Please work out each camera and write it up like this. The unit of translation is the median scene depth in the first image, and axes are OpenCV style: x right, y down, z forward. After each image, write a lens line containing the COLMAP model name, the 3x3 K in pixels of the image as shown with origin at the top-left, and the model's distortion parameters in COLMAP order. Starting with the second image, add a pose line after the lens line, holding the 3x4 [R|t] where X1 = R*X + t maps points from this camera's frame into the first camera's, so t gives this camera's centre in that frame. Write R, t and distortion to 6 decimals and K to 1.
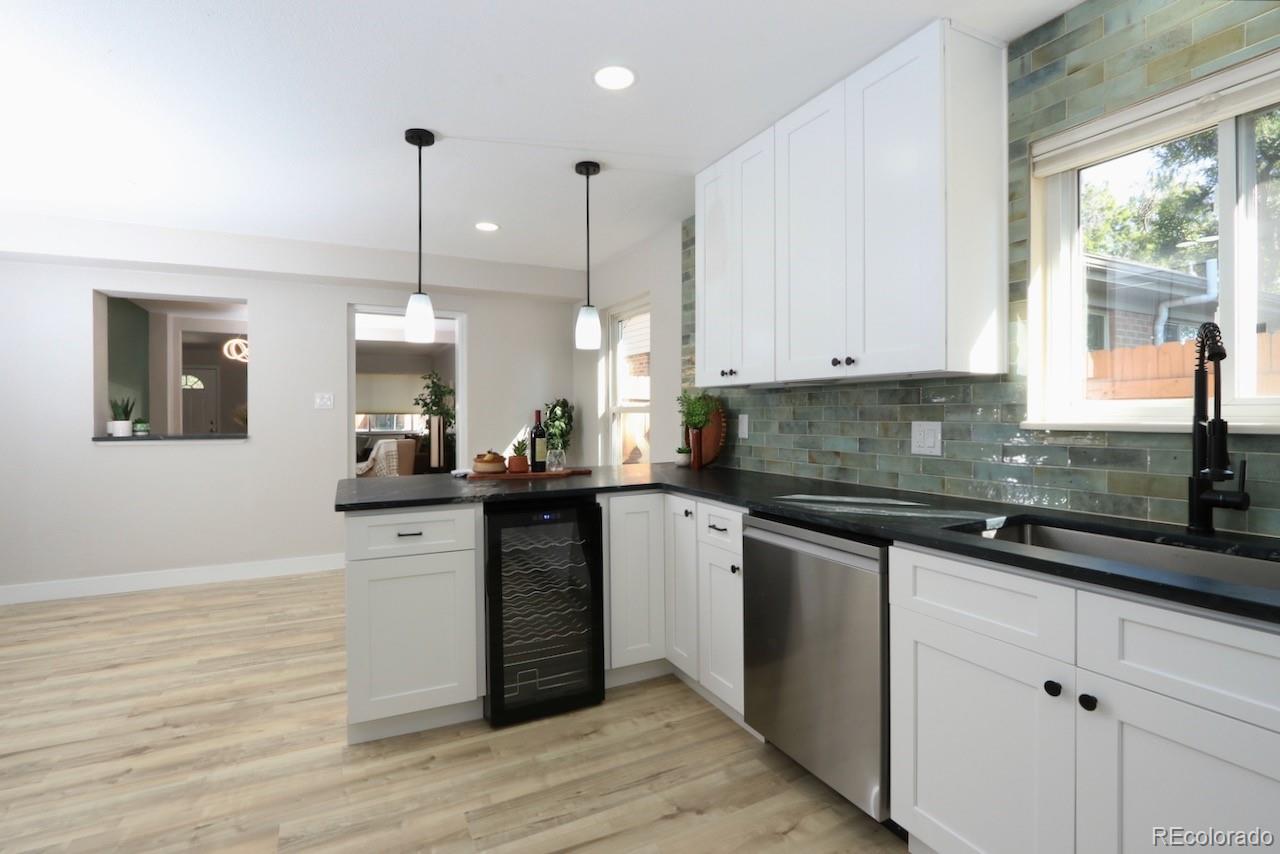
lens RADIAL K [[605.0, 0, 634.0], [0, 605.0, 413.8], [0, 0, 1]] dist [-0.022057, 0.005860]
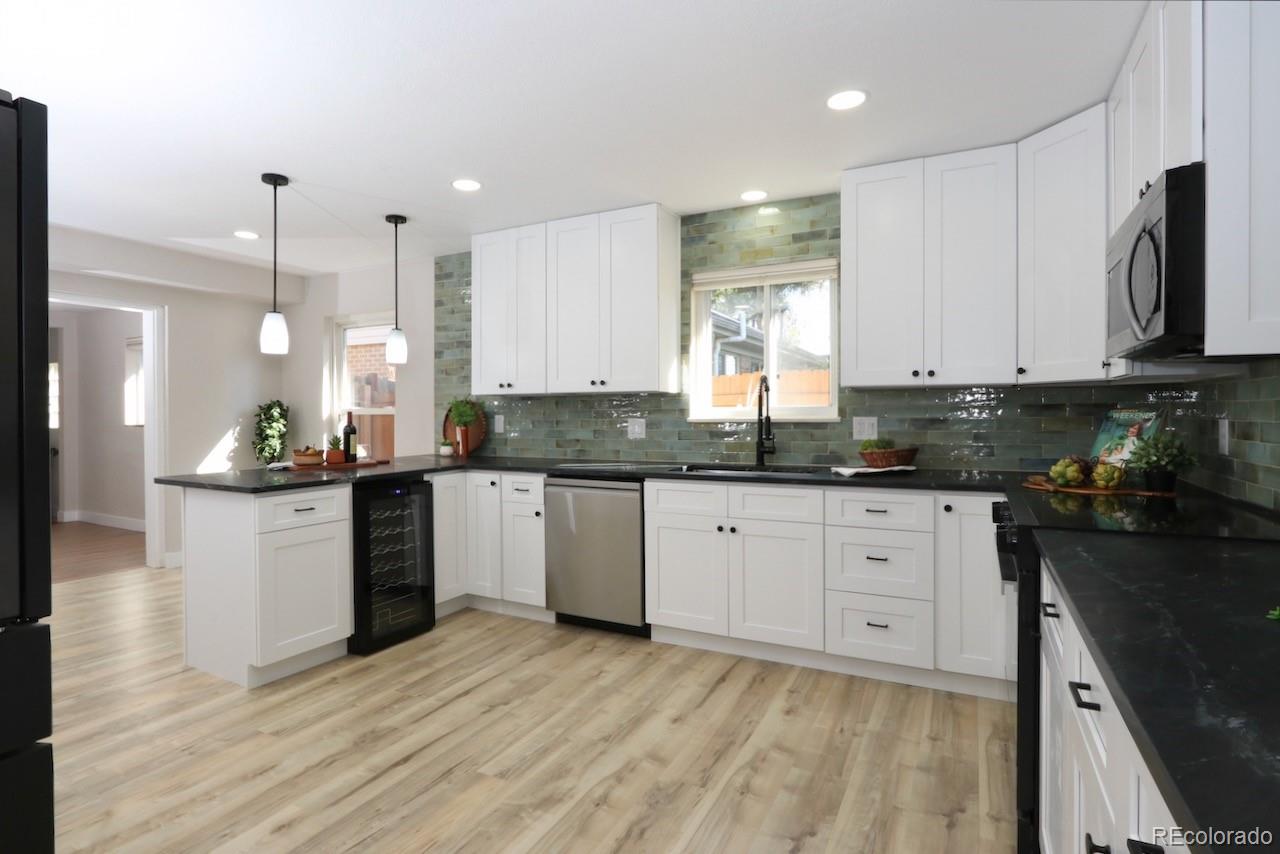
lens RADIAL K [[640.3, 0, 634.5], [0, 640.3, 415.0], [0, 0, 1]] dist [-0.013912, 0.000336]
pose [[0.812875, 0.000675, 0.582437, -0.577379], [0.001097, 0.999996, -0.002690, 0.006619], [-0.582437, 0.002826, 0.812871, -0.475975]]
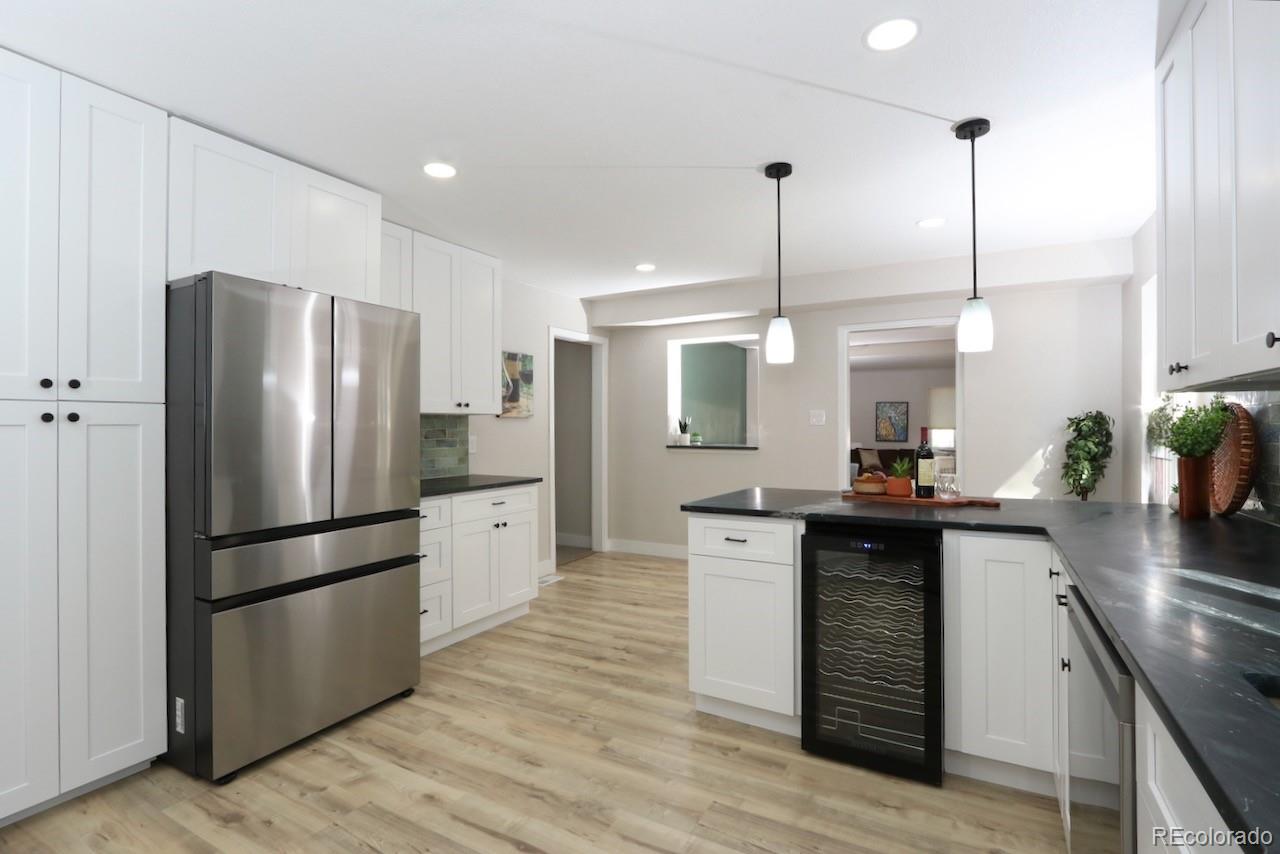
lens RADIAL K [[610.2, 0, 634.7], [0, 610.2, 427.0], [0, 0, 1]] dist [-0.008679, 0.000260]
pose [[0.552076, -0.000859, -0.833793, 0.450704], [-0.002576, 0.999993, -0.002736, -0.002898], [0.833790, 0.003658, 0.552070, 0.225024]]
